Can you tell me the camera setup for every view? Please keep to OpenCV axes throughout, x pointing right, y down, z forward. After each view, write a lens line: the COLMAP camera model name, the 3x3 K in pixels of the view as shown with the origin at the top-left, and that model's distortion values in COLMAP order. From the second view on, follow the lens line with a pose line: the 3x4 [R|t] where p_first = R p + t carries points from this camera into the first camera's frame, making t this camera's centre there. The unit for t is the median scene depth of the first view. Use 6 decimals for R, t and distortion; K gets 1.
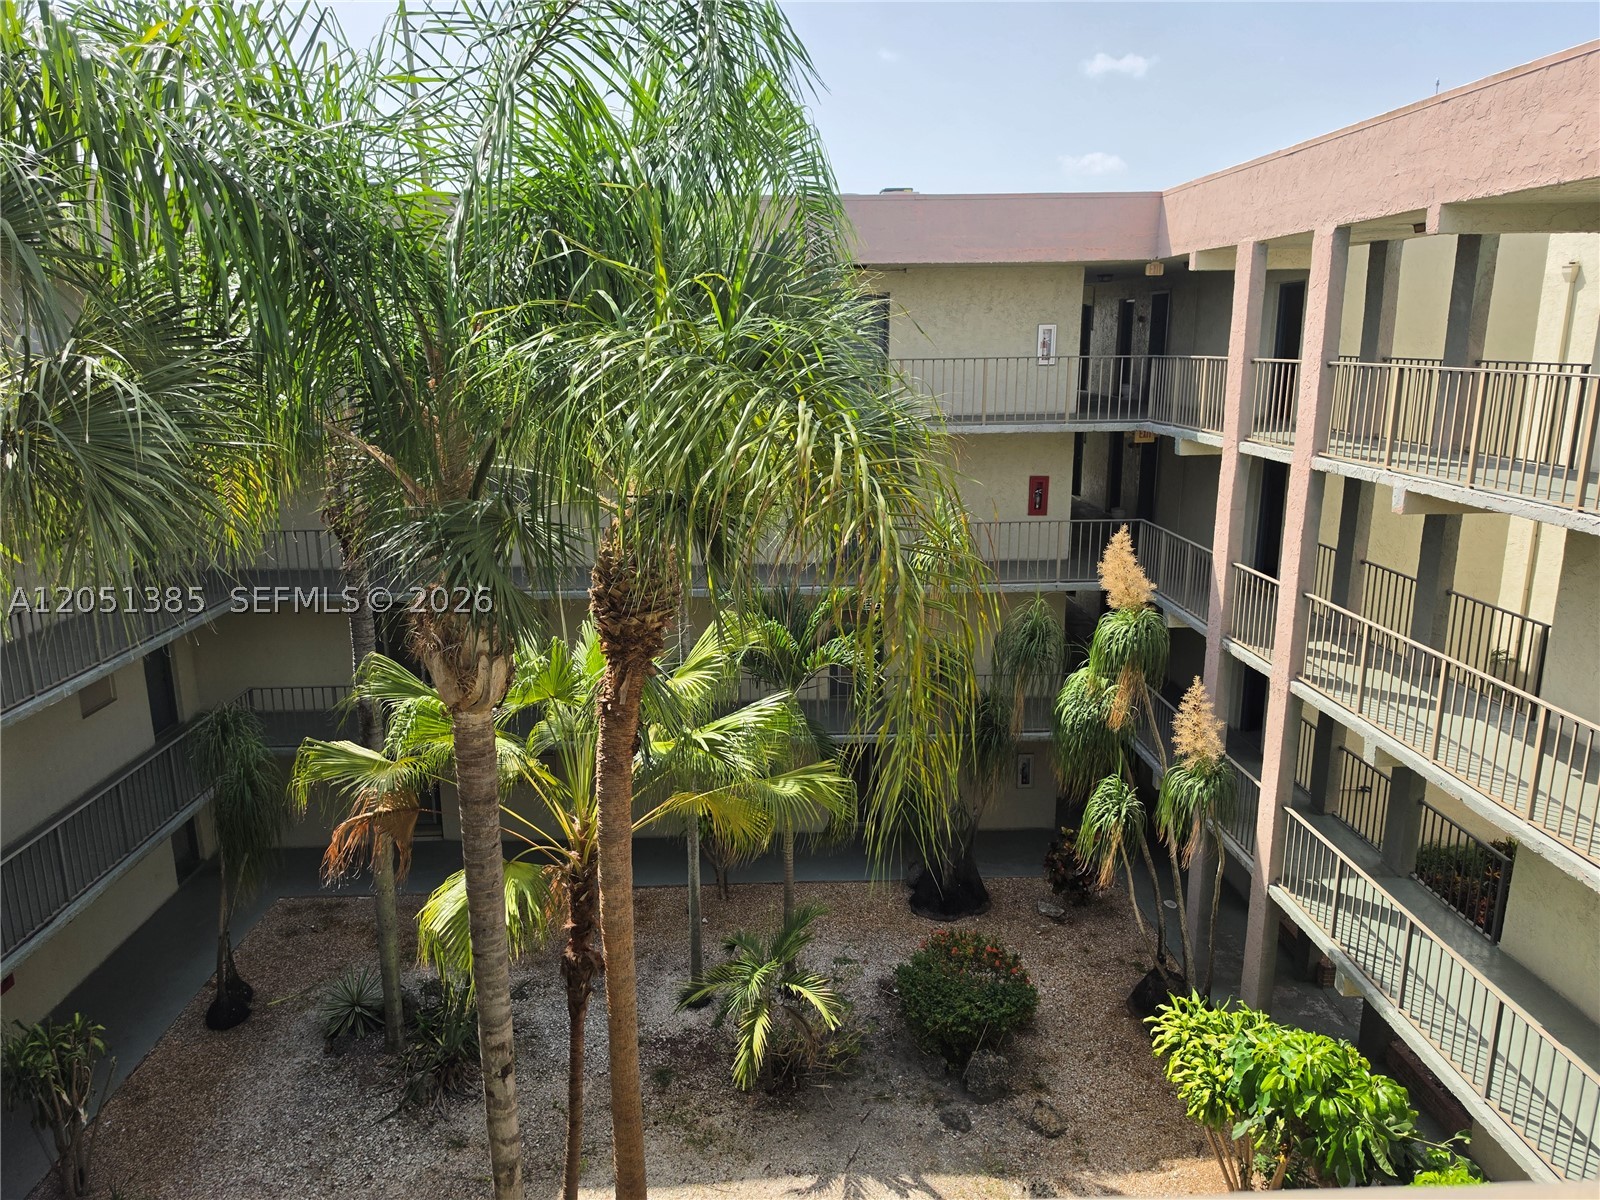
lens RADIAL K [[1100.8, 0, 794.0], [0, 1100.8, 602.1], [0, 0, 1]] dist [-0.001994, -0.006309]
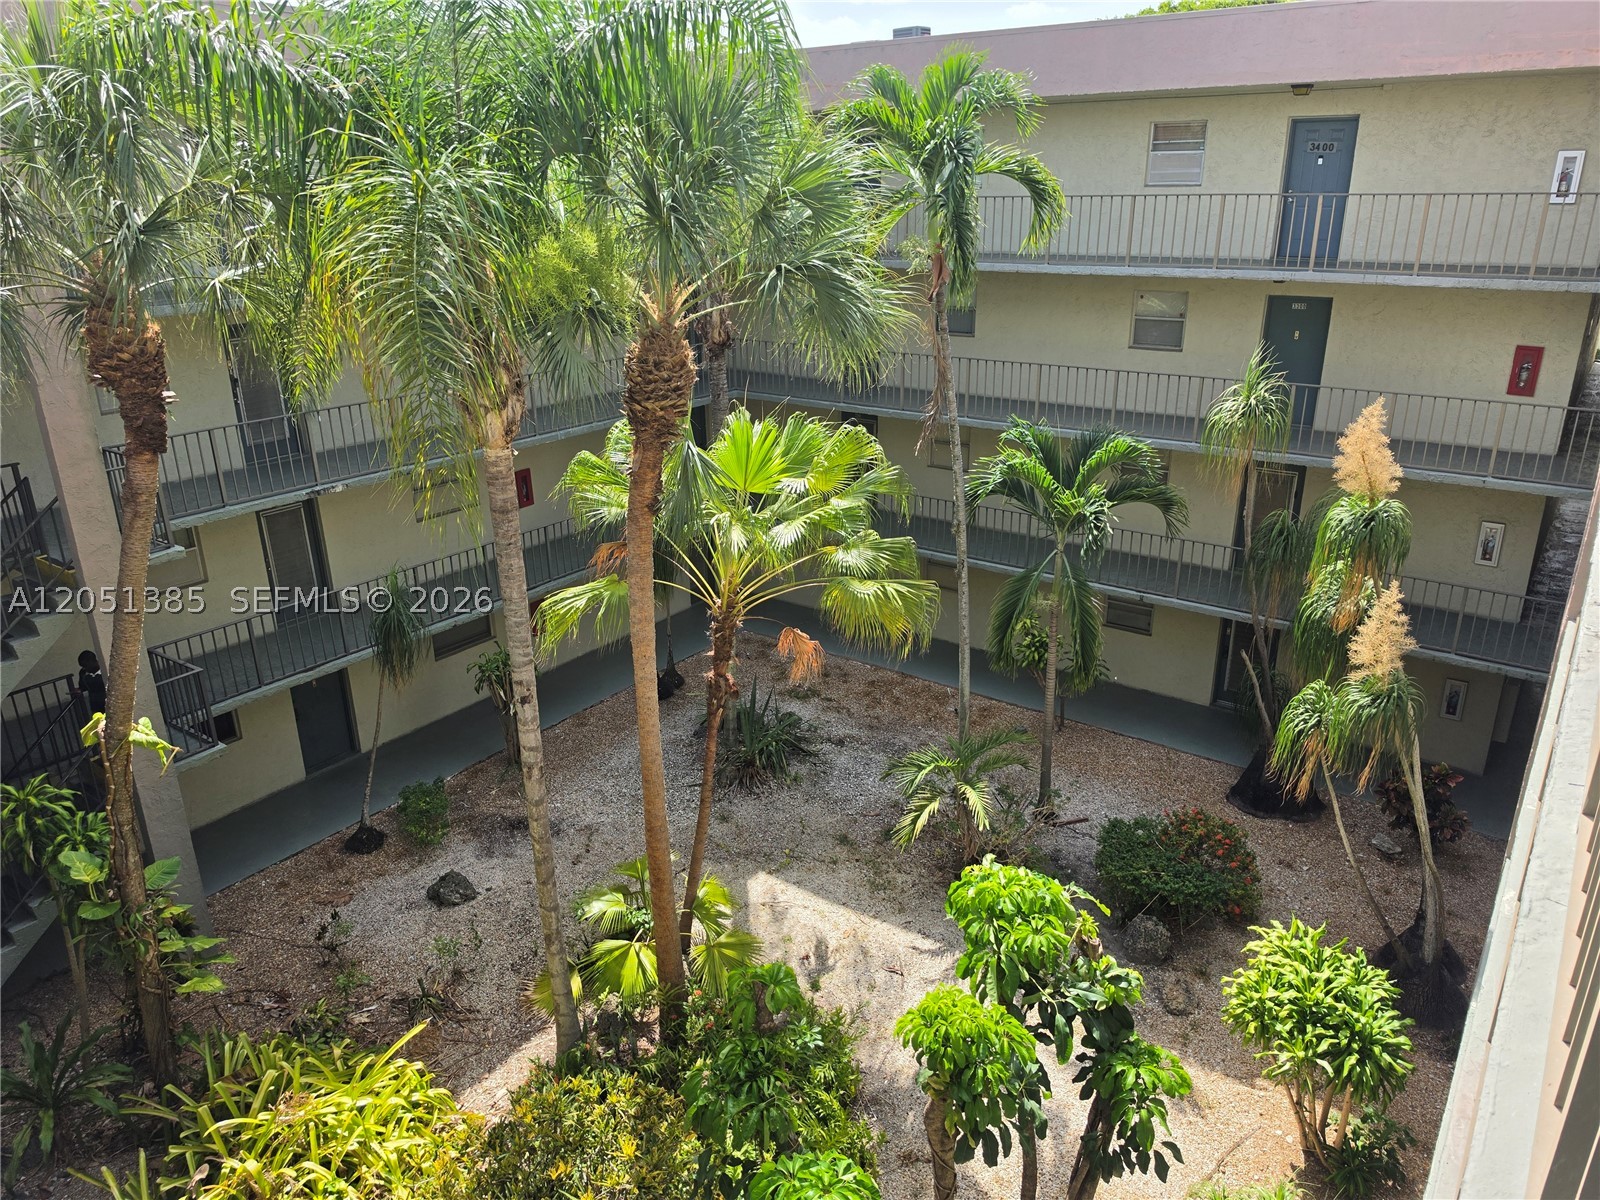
lens RADIAL K [[1100.8, 0, 794.0], [0, 1100.8, 602.1], [0, 0, 1]] dist [-0.001994, -0.006309]
pose [[0.775220, 0.218962, -0.592529, 0.340974], [-0.135370, 0.973796, 0.182748, -0.006672], [0.617017, -0.061459, 0.784546, 0.025836]]
